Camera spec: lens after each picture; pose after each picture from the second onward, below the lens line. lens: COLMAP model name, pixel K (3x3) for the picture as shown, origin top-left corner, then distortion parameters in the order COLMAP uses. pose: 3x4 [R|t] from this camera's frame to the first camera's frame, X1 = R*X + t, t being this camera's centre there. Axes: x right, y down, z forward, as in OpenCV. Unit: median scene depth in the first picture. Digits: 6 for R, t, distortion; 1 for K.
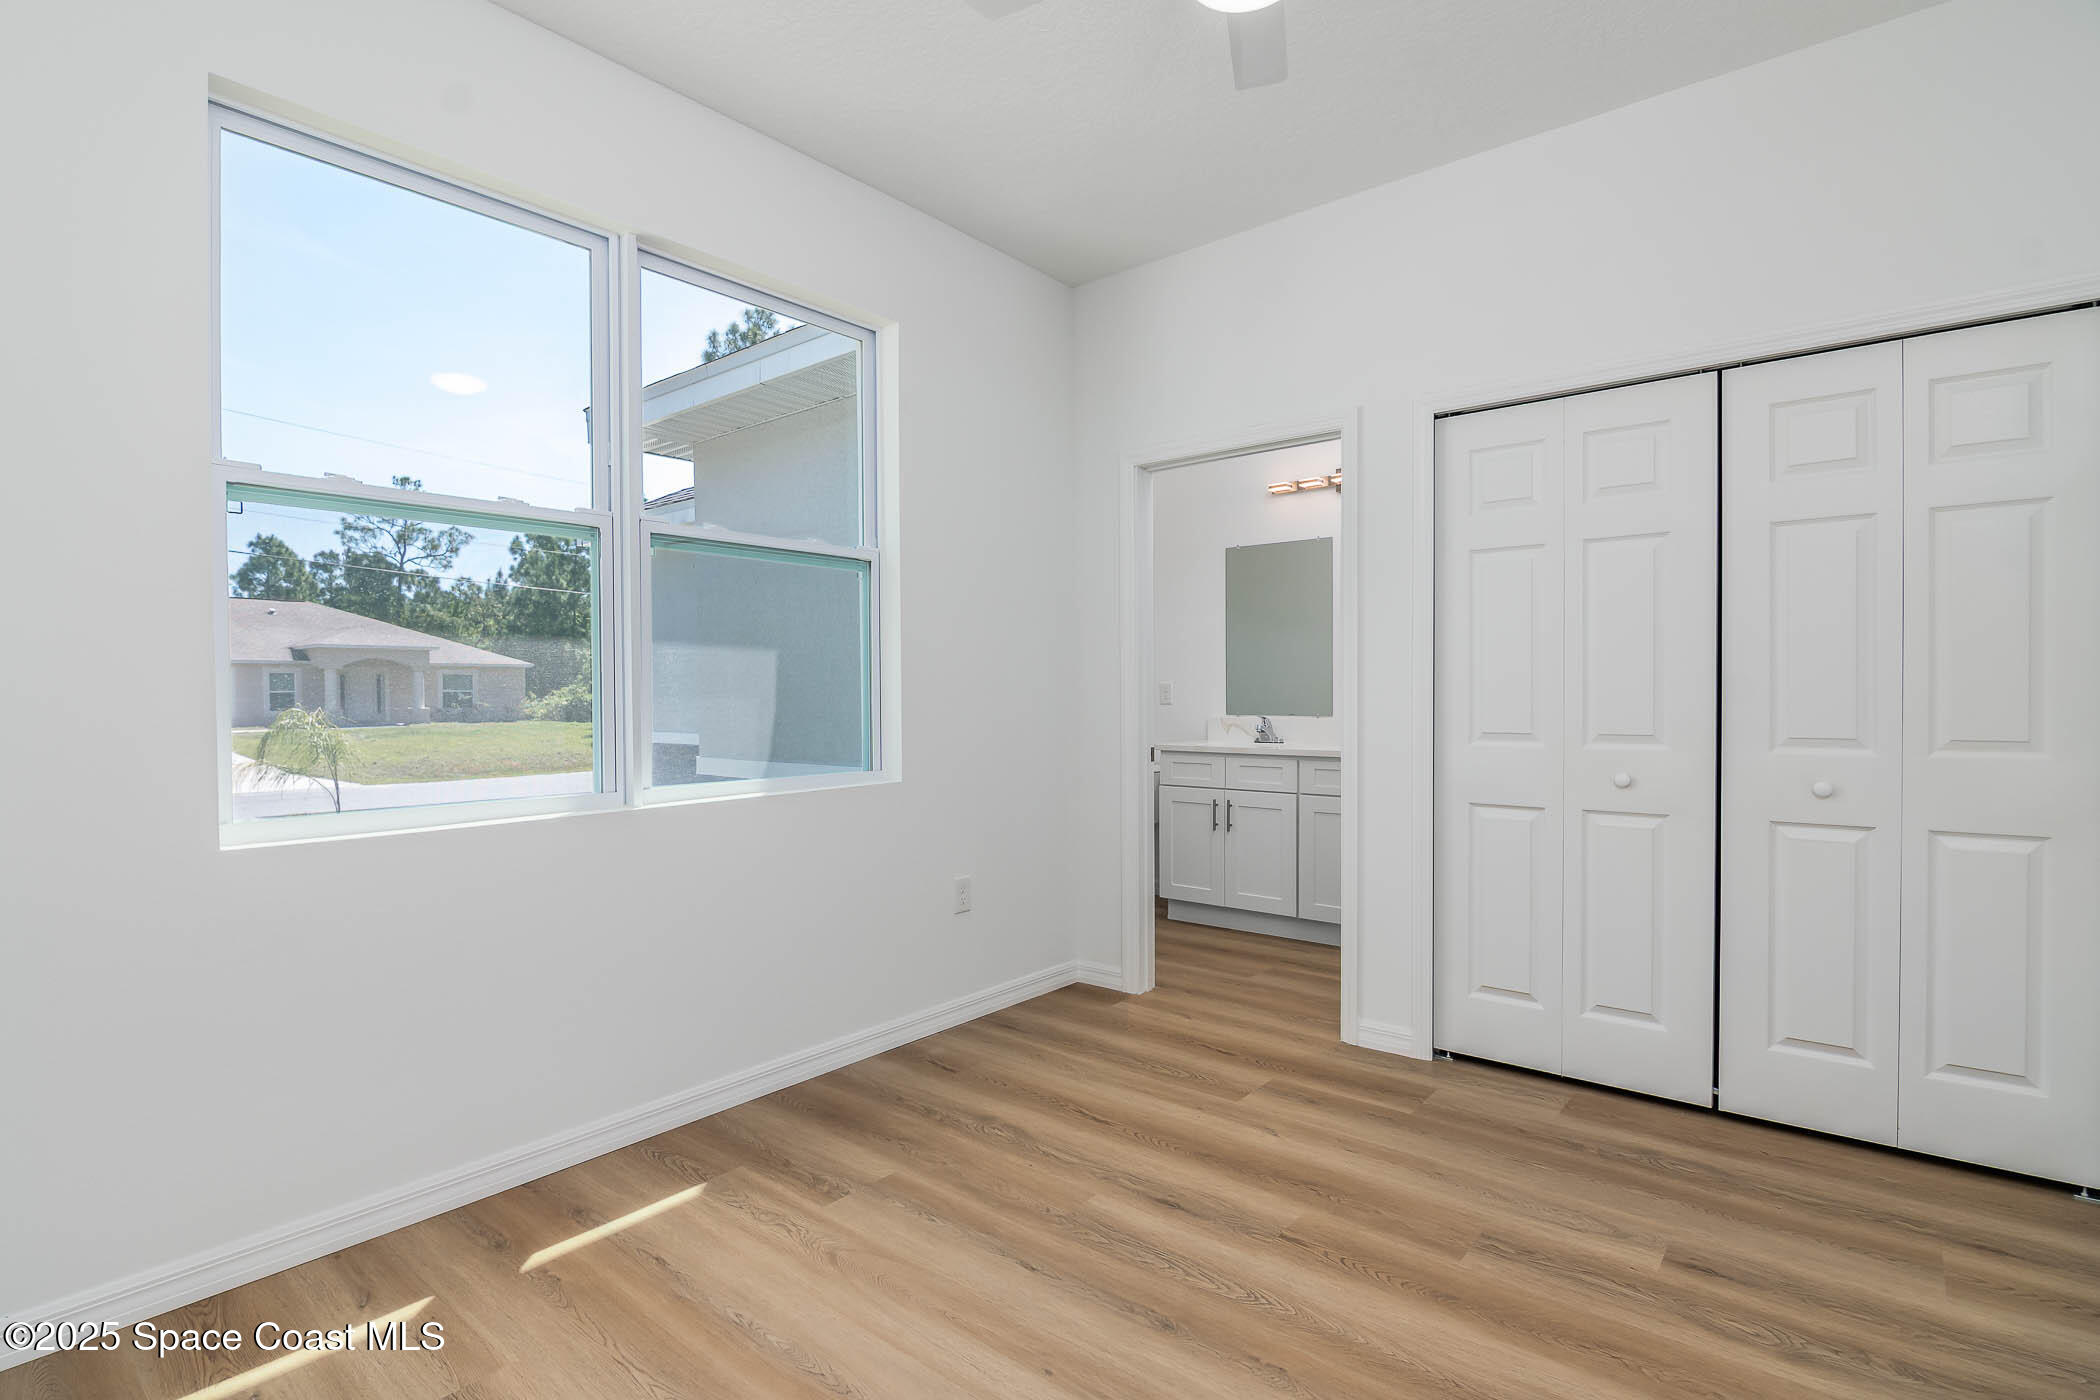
lens RADIAL K [[1022.5, 0, 1046.0], [0, 1022.5, 696.2], [0, 0, 1]] dist [-0.004398, -0.000669]
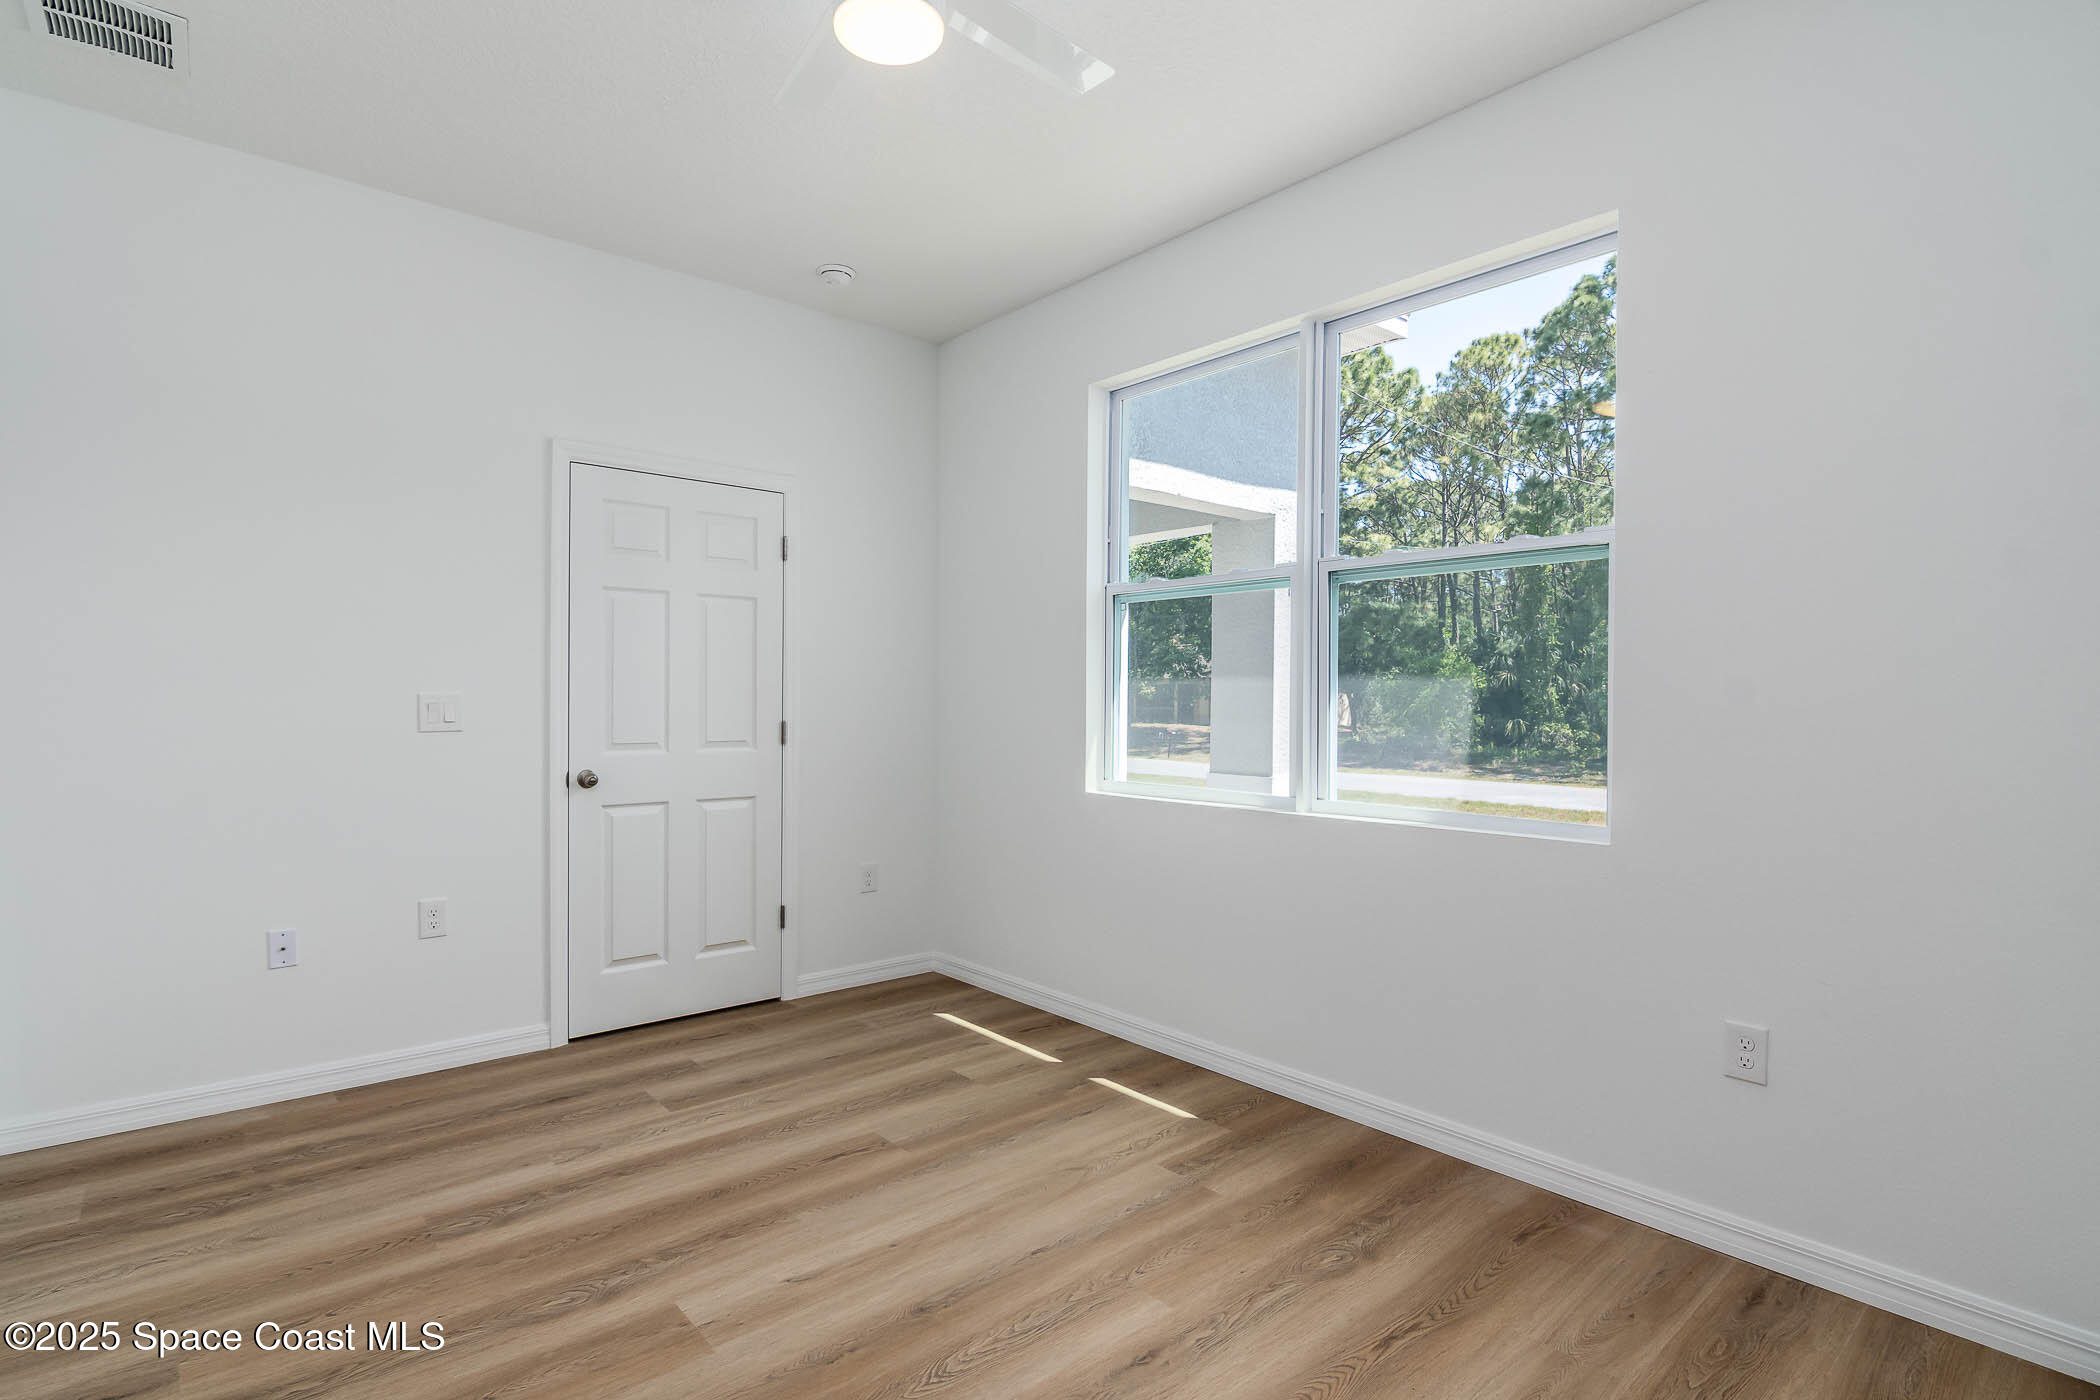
lens RADIAL K [[1022.5, 0, 1044.4], [0, 1022.5, 699.4], [0, 0, 1]] dist [-0.004398, -0.000669]
pose [[-0.156410, 0.009661, -0.987645, 0.909856], [-0.015152, 0.999811, 0.012180, -0.042588], [0.987576, 0.016870, -0.156234, 0.998855]]
